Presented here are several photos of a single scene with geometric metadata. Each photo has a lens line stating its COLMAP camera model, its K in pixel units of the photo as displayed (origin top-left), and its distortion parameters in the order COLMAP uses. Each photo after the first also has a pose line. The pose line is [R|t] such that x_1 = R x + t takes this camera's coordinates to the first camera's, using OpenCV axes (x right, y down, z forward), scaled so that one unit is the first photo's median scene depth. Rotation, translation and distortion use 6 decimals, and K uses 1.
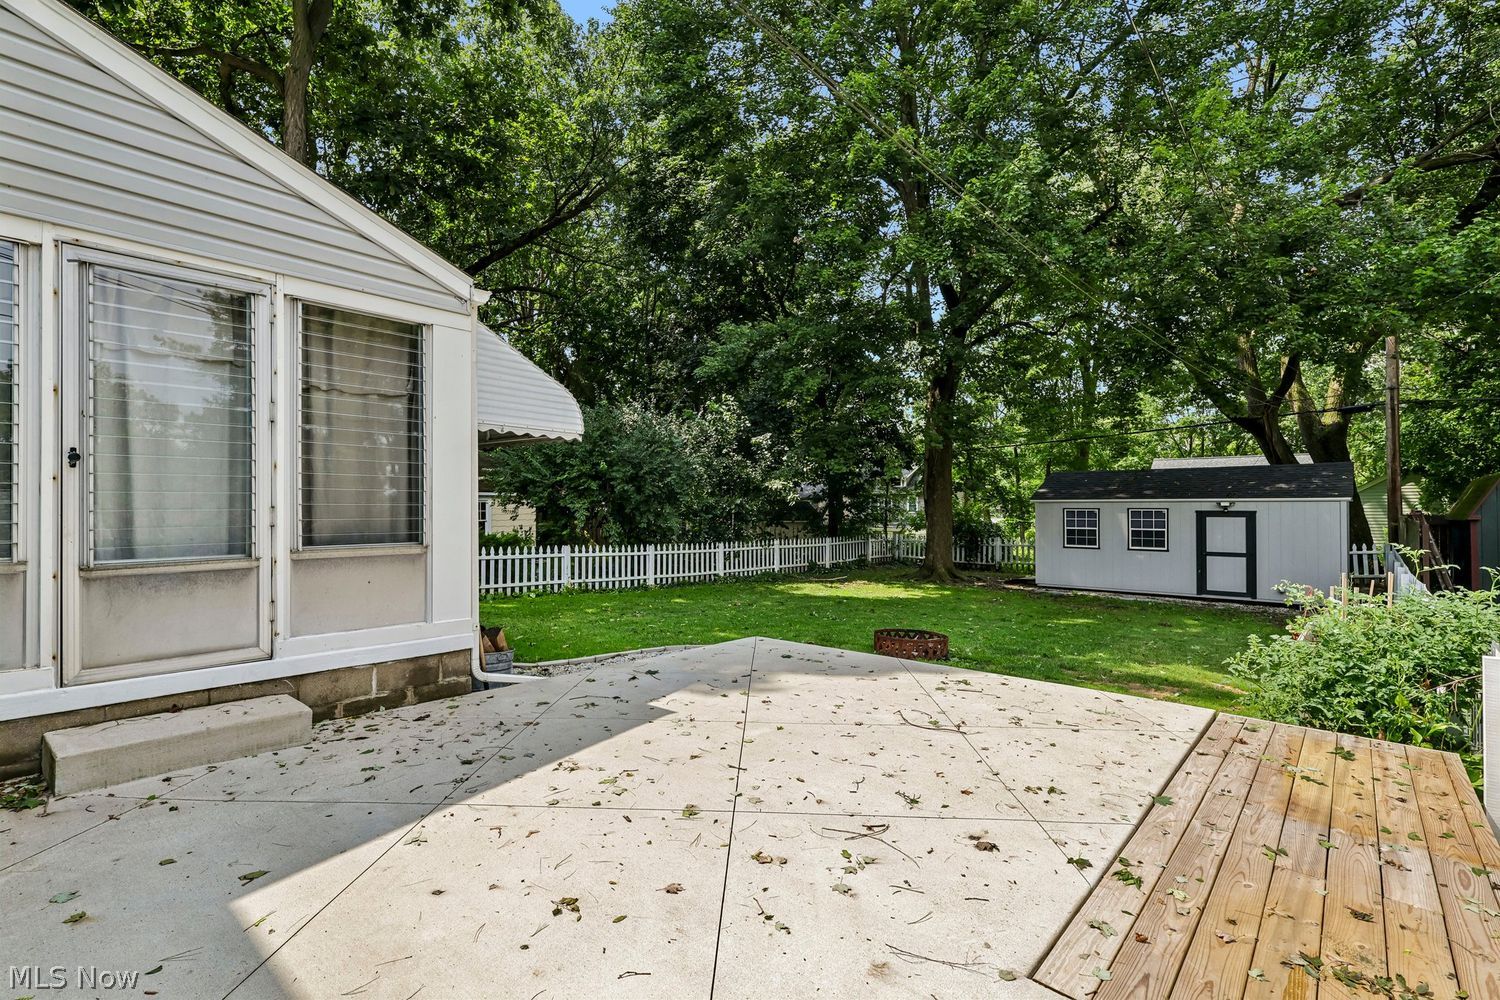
lens RADIAL K [[689.9, 0, 739.7], [0, 689.9, 502.1], [0, 0, 1]] dist [-0.001860, -0.000447]
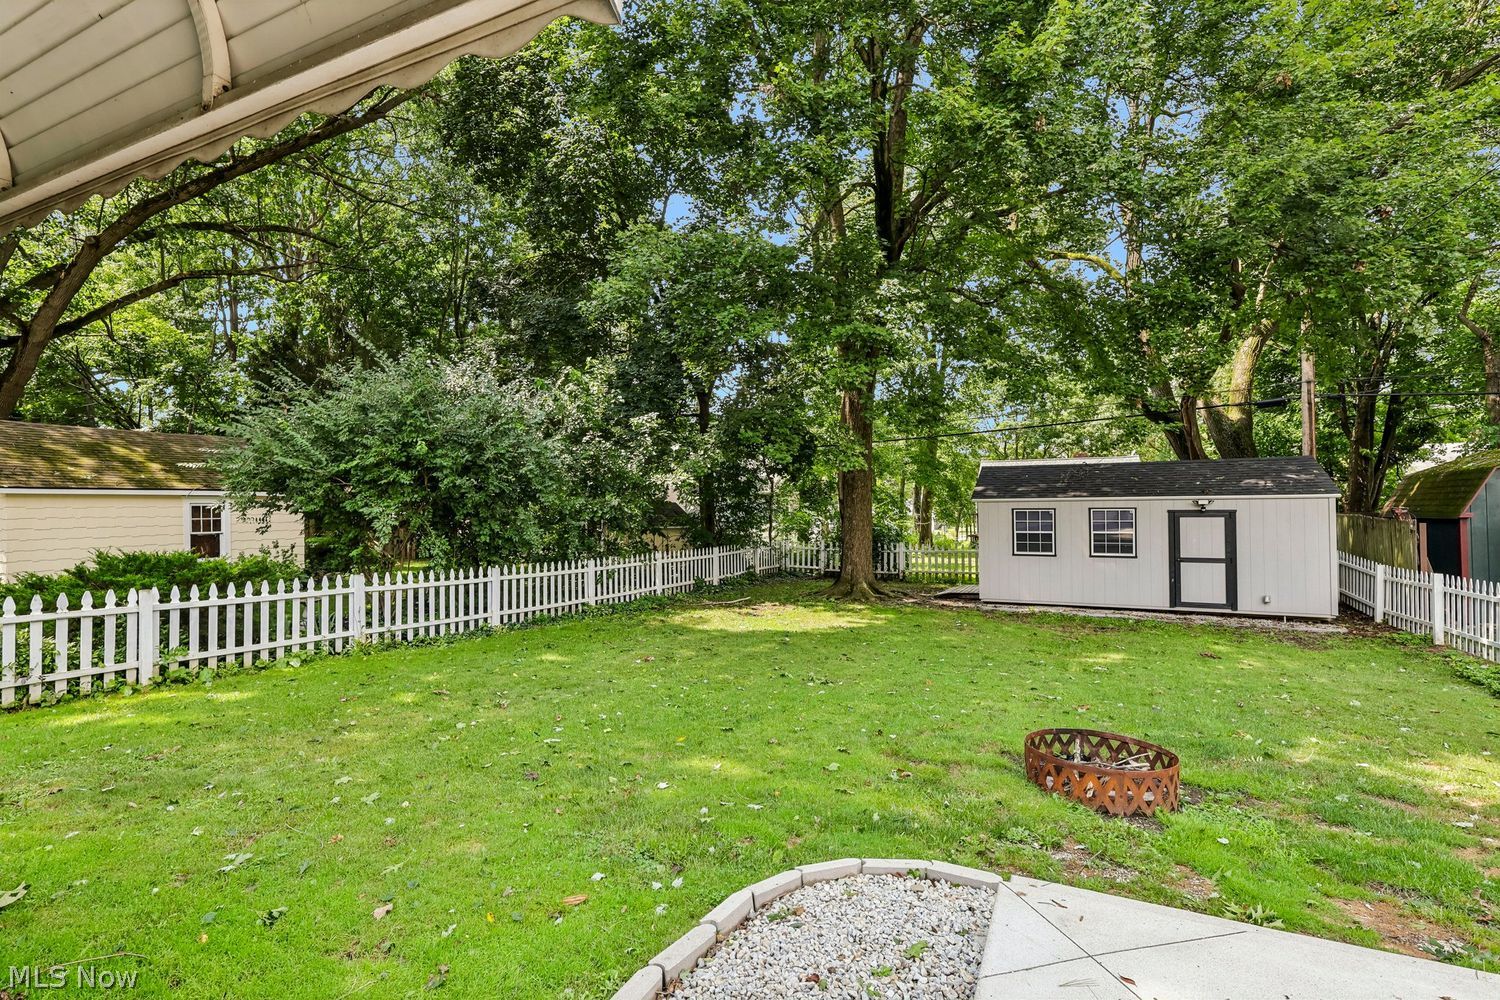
lens RADIAL K [[689.9, 0, 739.7], [0, 689.9, 502.1], [0, 0, 1]] dist [-0.001860, -0.000447]
pose [[0.963295, -0.004710, 0.268402, -0.081708], [0.005846, 0.999977, -0.003435, 0.002008], [-0.268380, 0.004878, 0.963301, 0.294099]]
